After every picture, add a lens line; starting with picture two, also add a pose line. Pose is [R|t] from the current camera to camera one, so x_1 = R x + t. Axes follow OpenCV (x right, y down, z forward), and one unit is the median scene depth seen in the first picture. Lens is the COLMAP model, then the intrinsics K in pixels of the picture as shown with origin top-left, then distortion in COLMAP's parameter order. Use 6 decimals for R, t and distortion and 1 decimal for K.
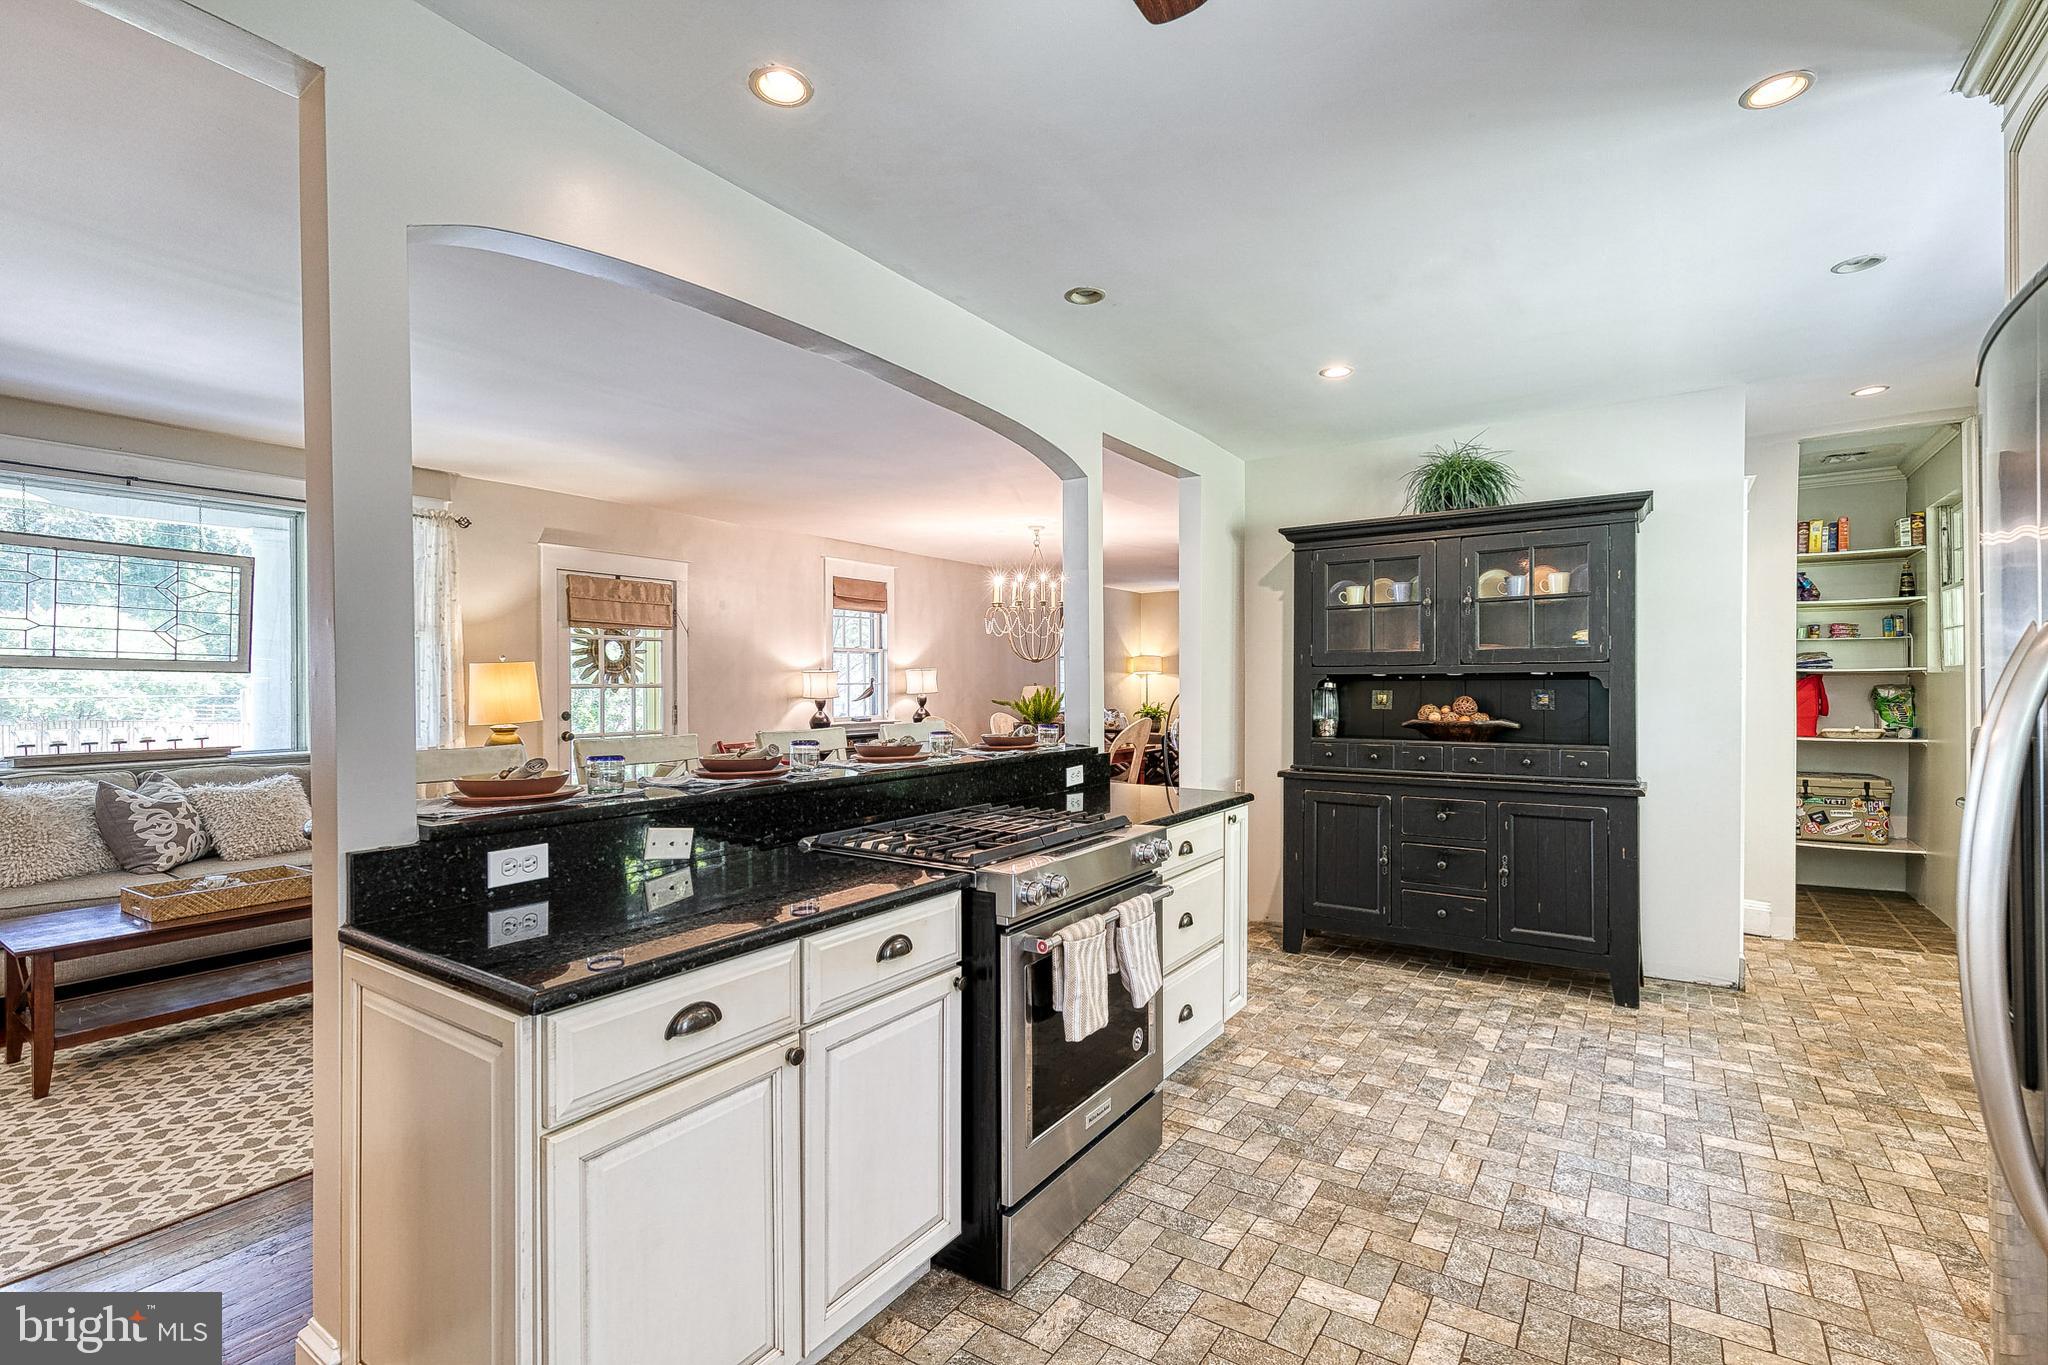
lens RADIAL K [[928.5, 0, 1057.3], [0, 928.5, 681.1], [0, 0, 1]] dist [0.013363, 0.001437]
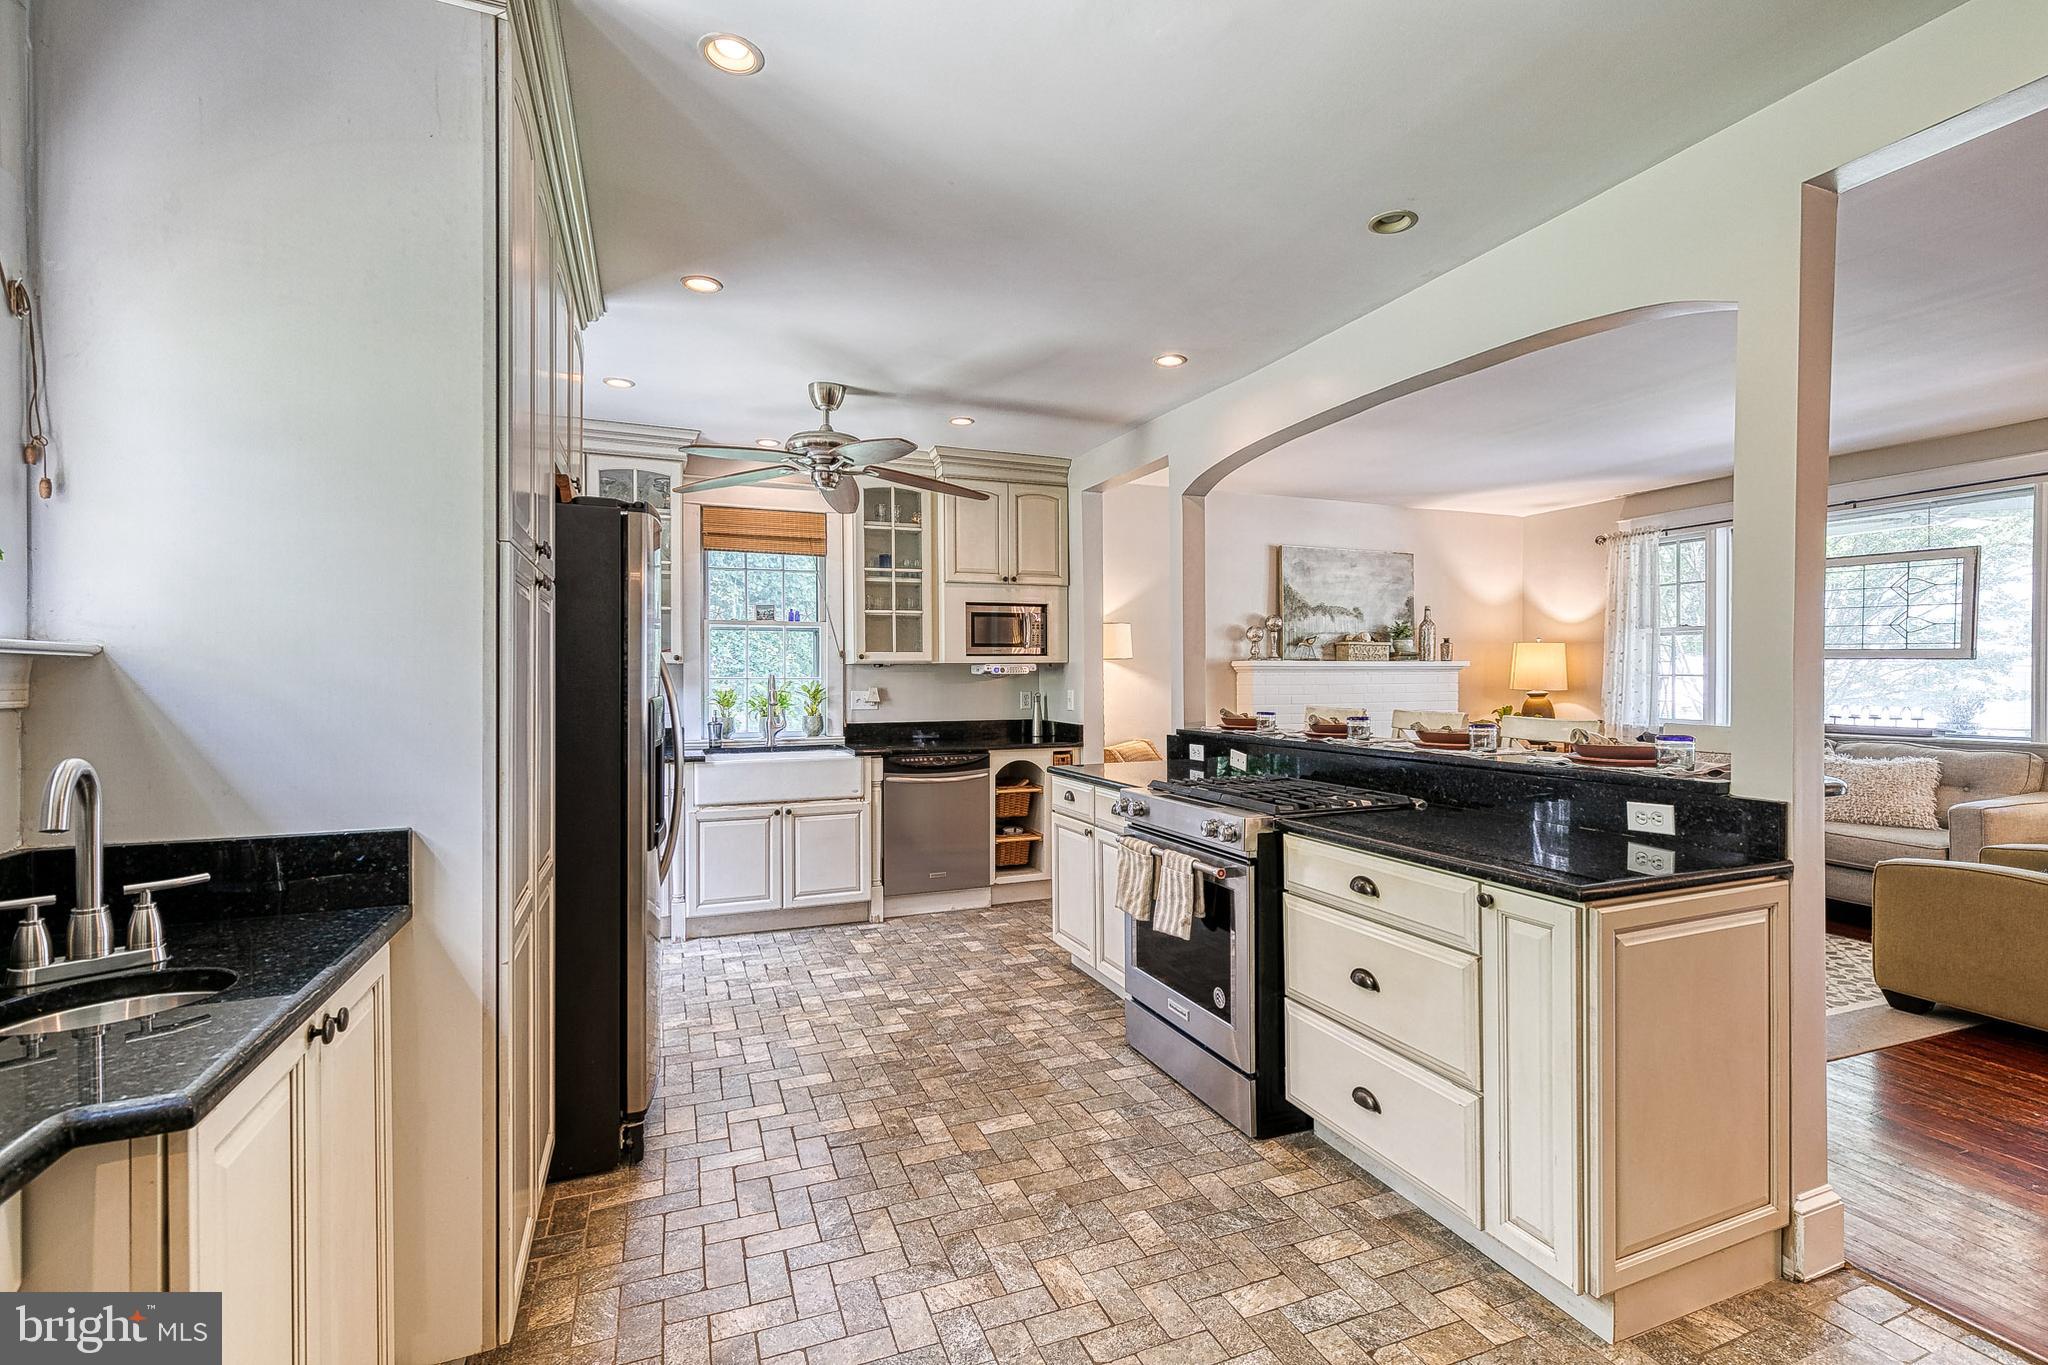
lens RADIAL K [[928.5, 0, 1032.7], [0, 928.5, 684.1], [0, 0, 1]] dist [0.013363, 0.001437]
pose [[-0.580038, 0.011599, -0.814507, 0.781159], [0.007140, 0.999933, 0.009155, 0.002371], [0.814558, -0.000505, -0.580082, 1.031789]]
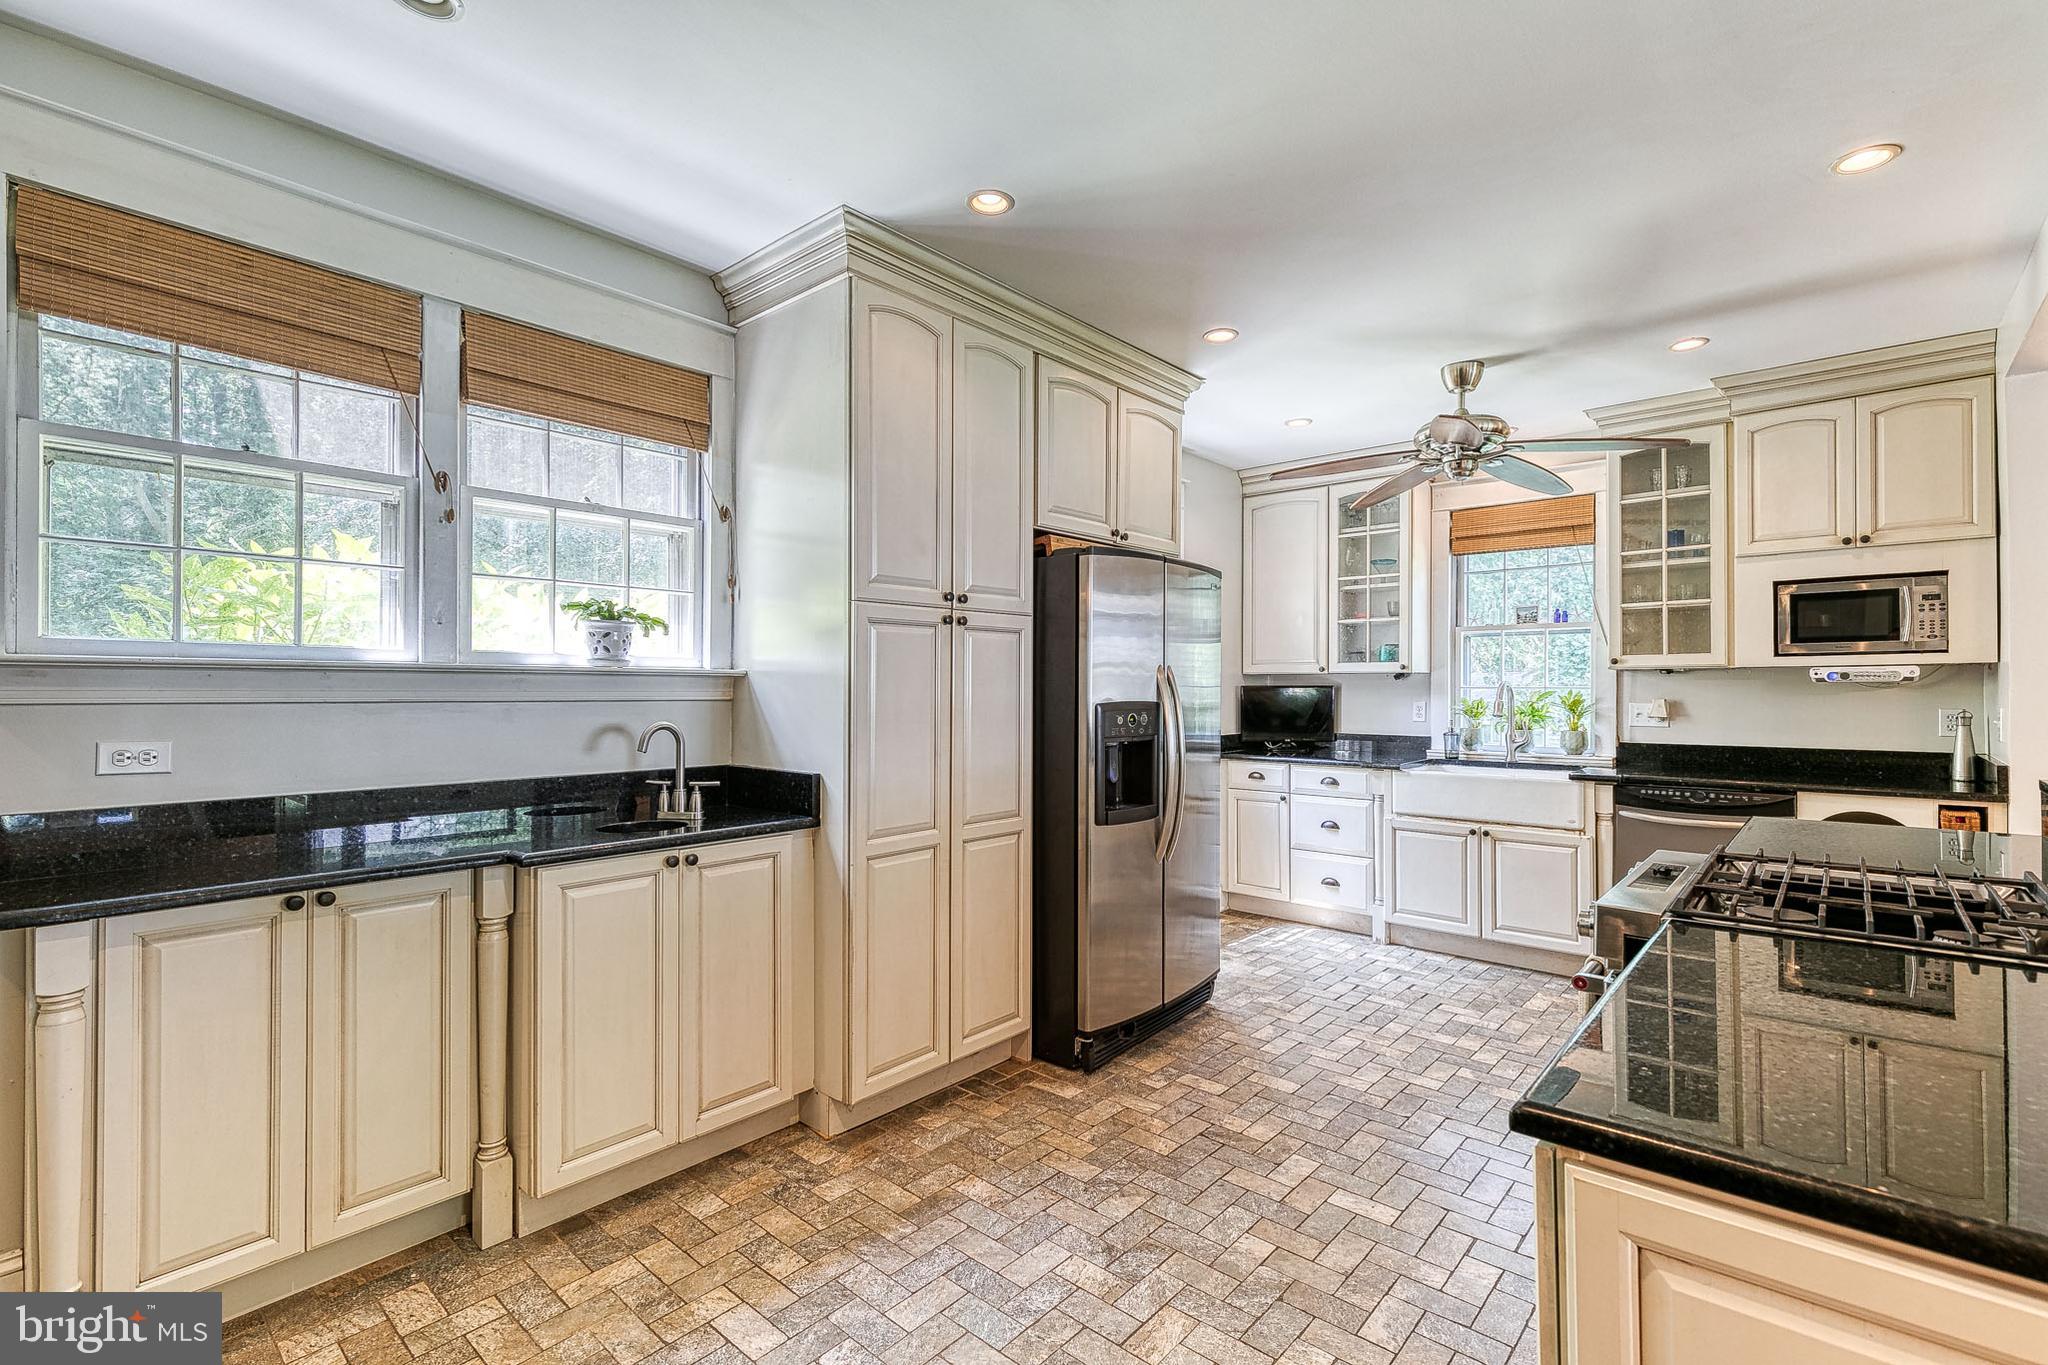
lens RADIAL K [[928.5, 0, 1059.5], [0, 928.5, 679.5], [0, 0, 1]] dist [0.013363, 0.001437]
pose [[-0.991433, 0.004161, 0.130547, 0.295407], [0.002710, 0.999933, -0.011290, 0.006344], [-0.130585, -0.010839, -0.991378, 1.255700]]
